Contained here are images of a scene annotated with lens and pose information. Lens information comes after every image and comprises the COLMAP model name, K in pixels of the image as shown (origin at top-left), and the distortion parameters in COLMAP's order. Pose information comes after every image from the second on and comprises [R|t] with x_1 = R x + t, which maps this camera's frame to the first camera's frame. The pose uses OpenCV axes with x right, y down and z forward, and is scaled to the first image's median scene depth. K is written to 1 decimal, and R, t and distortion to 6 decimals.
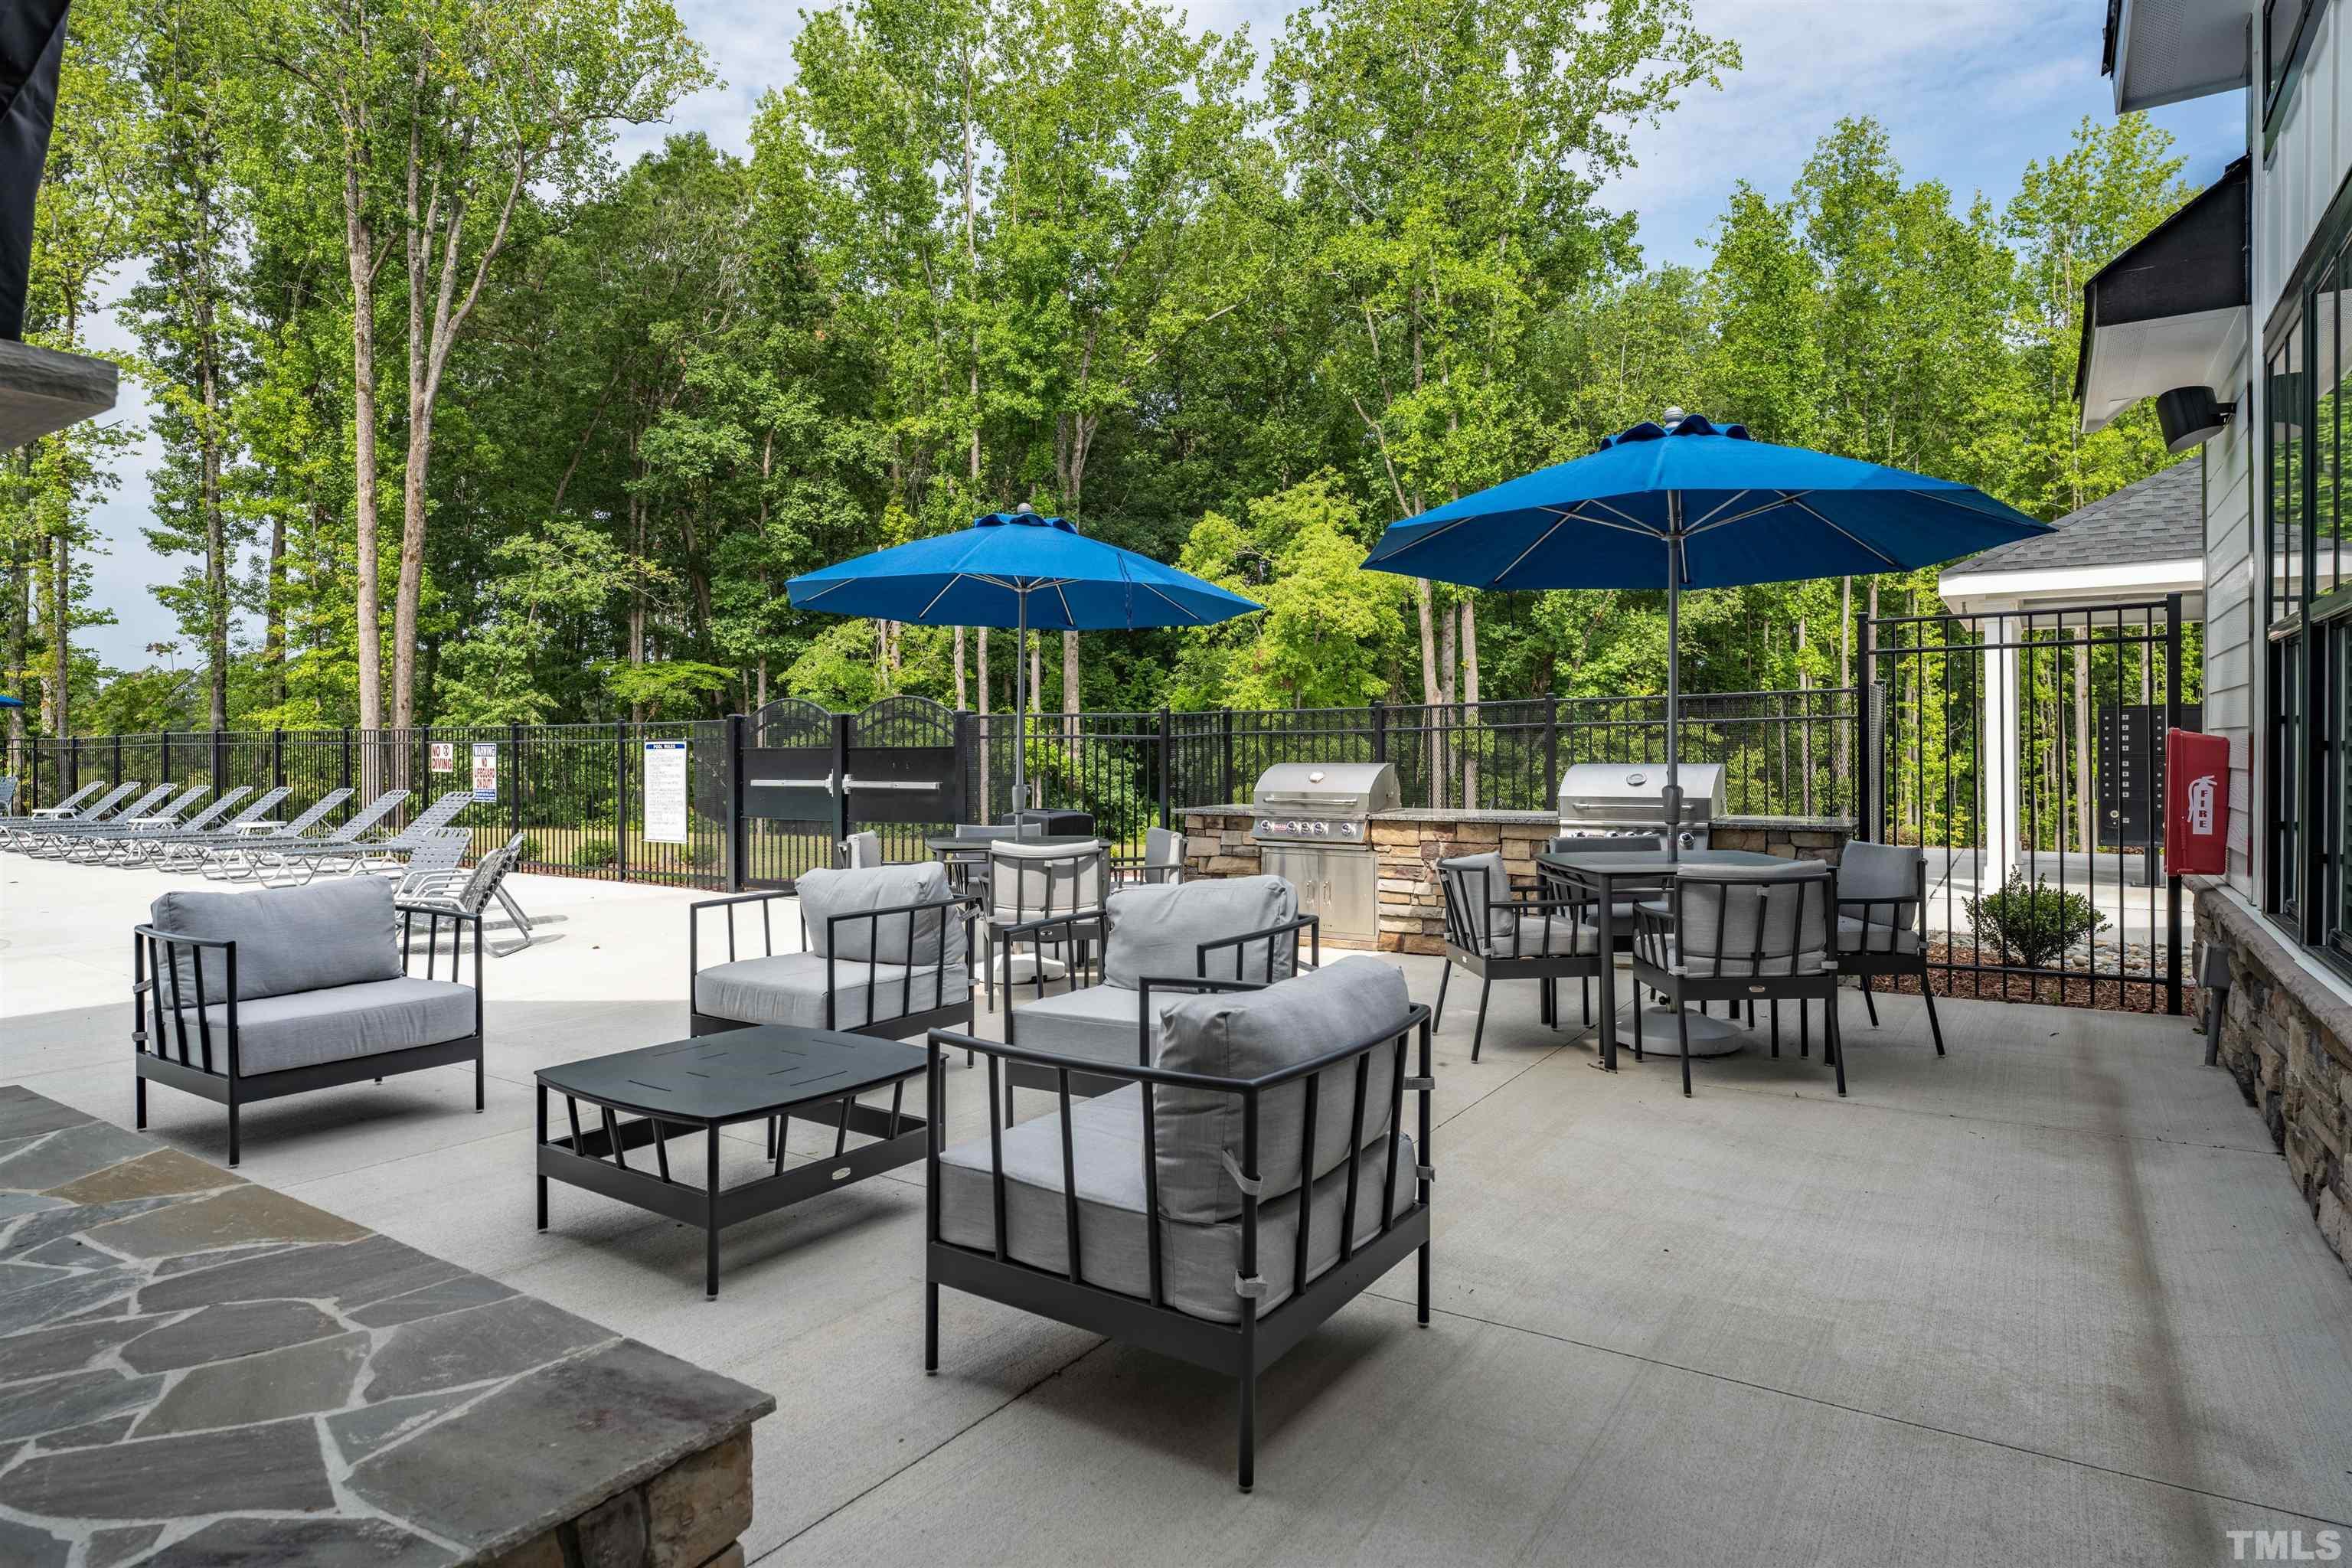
lens RADIAL K [[1279.6, 0, 1172.0], [0, 1279.6, 770.1], [0, 0, 1]] dist [0.000122, -0.001954]
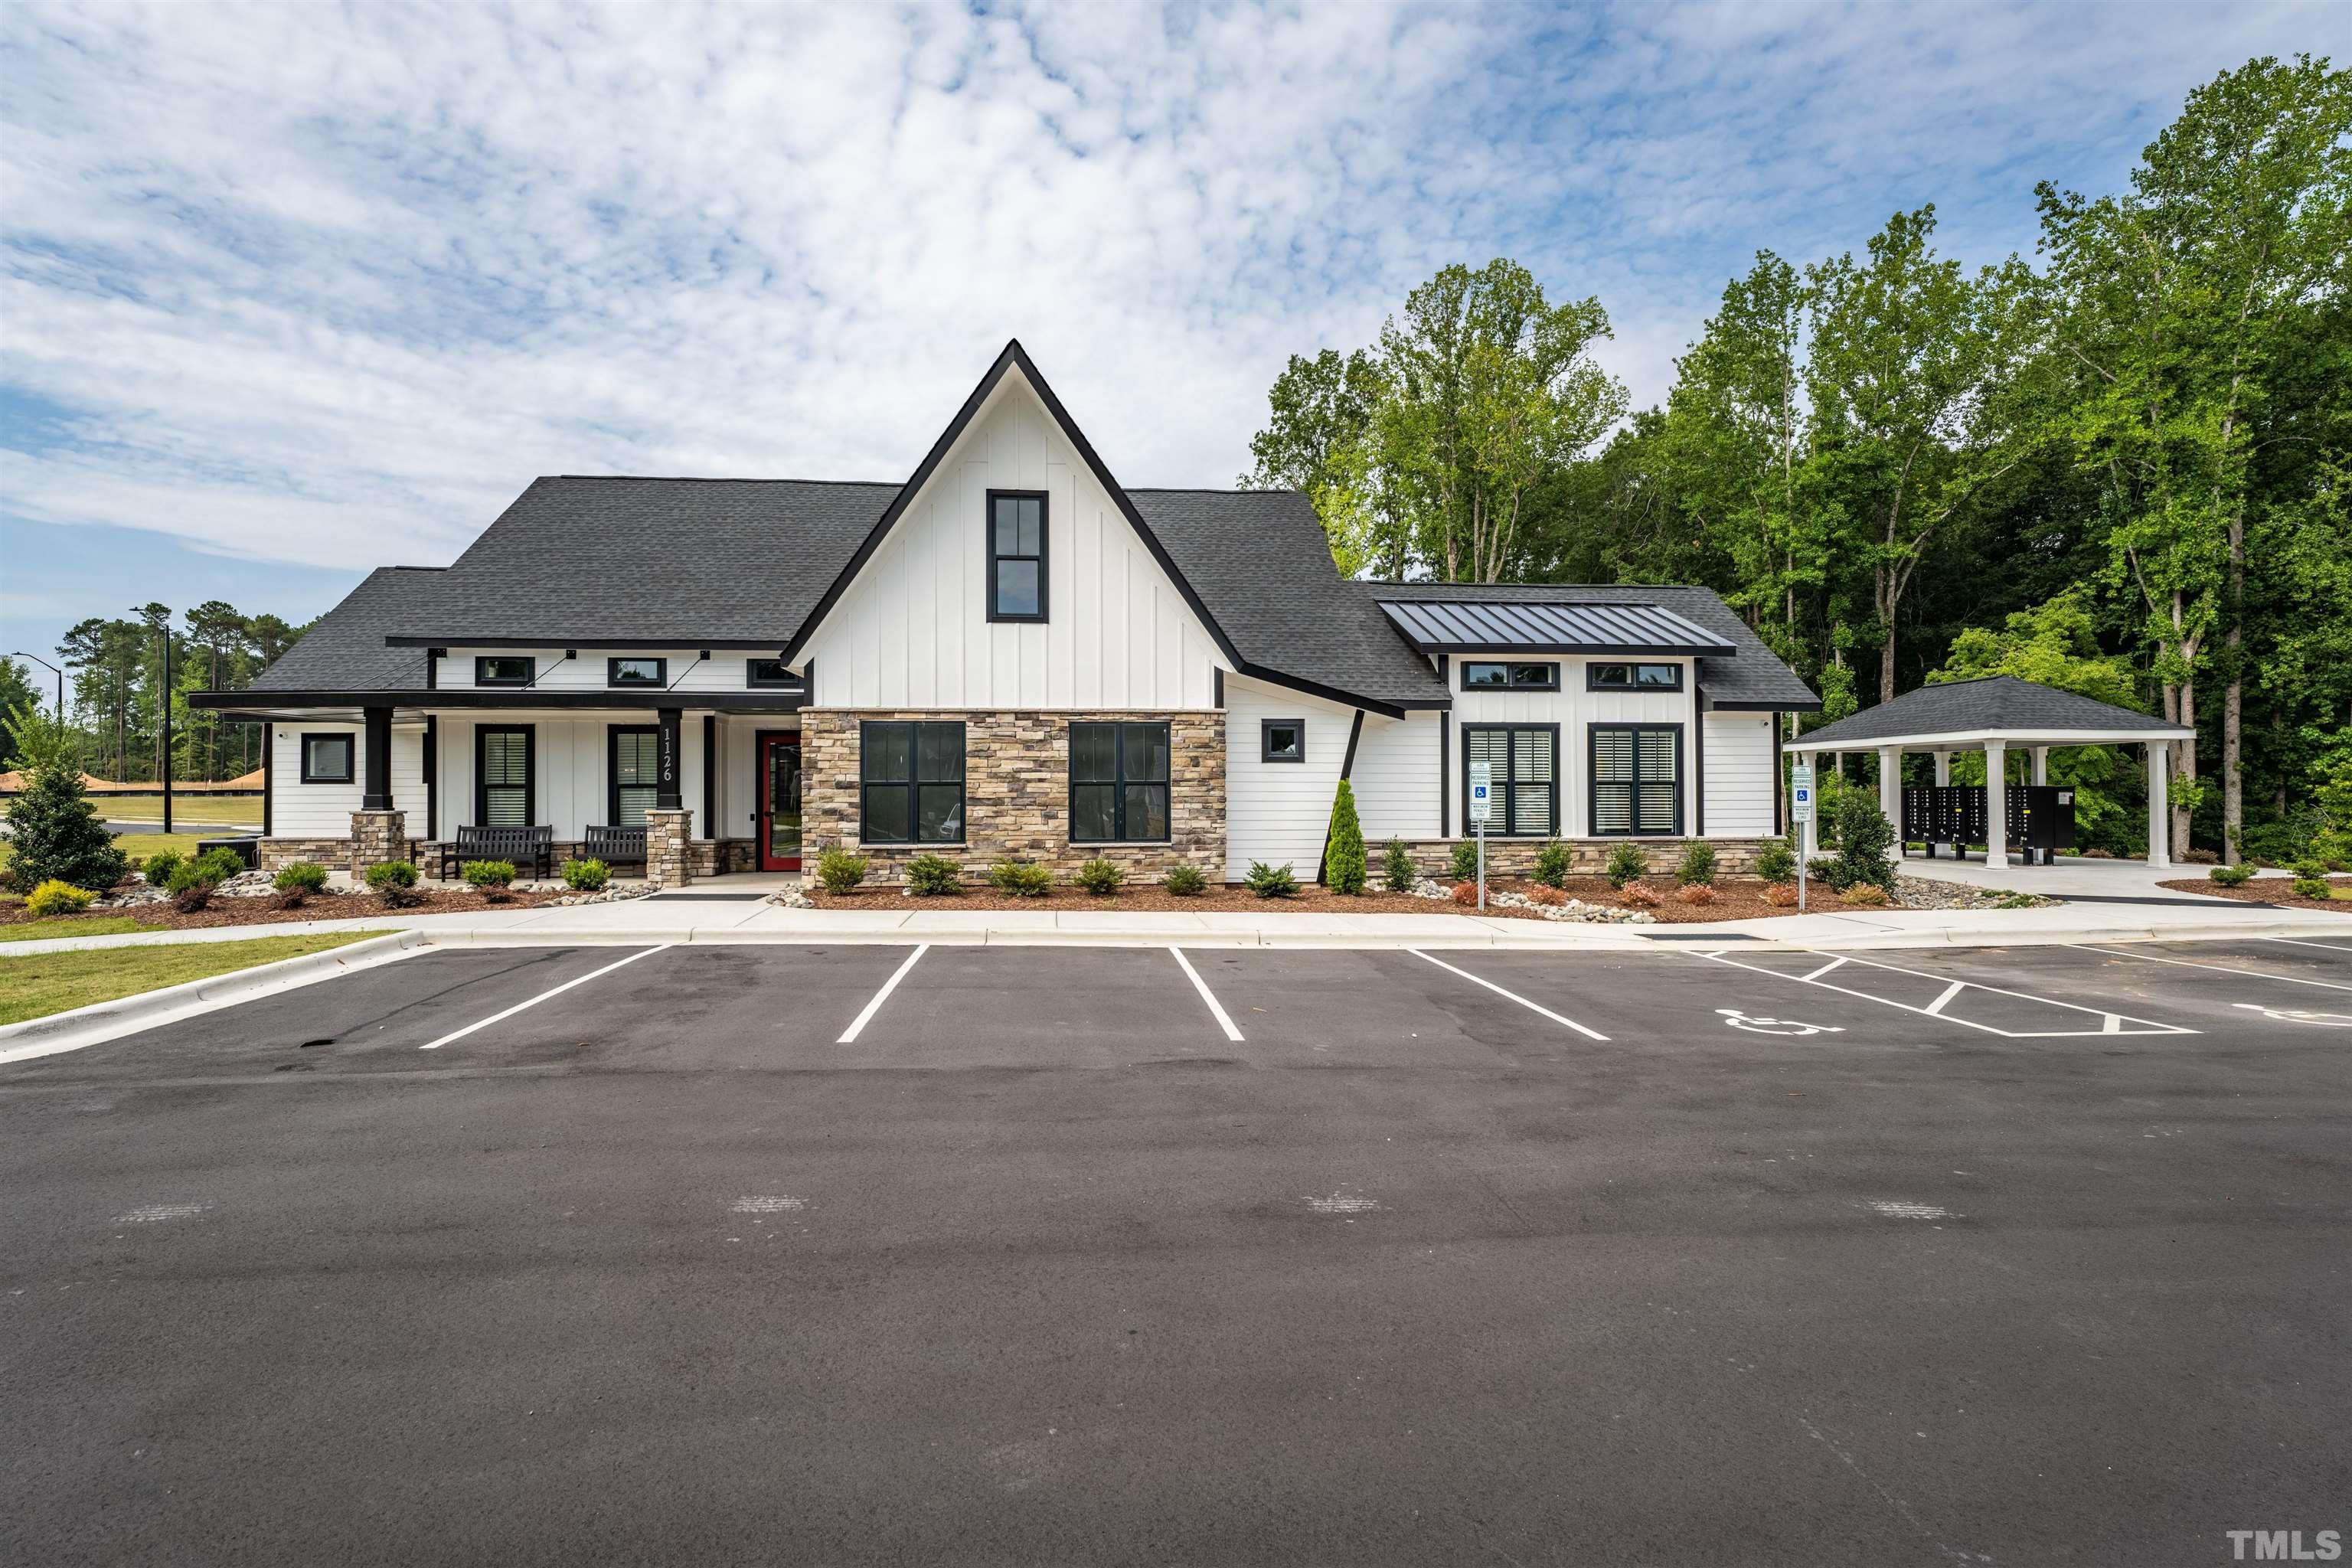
lens RADIAL K [[1137.8, 0, 1167.9], [0, 1137.8, 787.0], [0, 0, 1]] dist [0.004043, 0.000396]
pose [[0.641158, -0.001786, -0.767407, 0.463696], [-0.013856, 0.999807, -0.013903, -0.000796], [0.767284, 0.019547, 0.641009, -0.495841]]
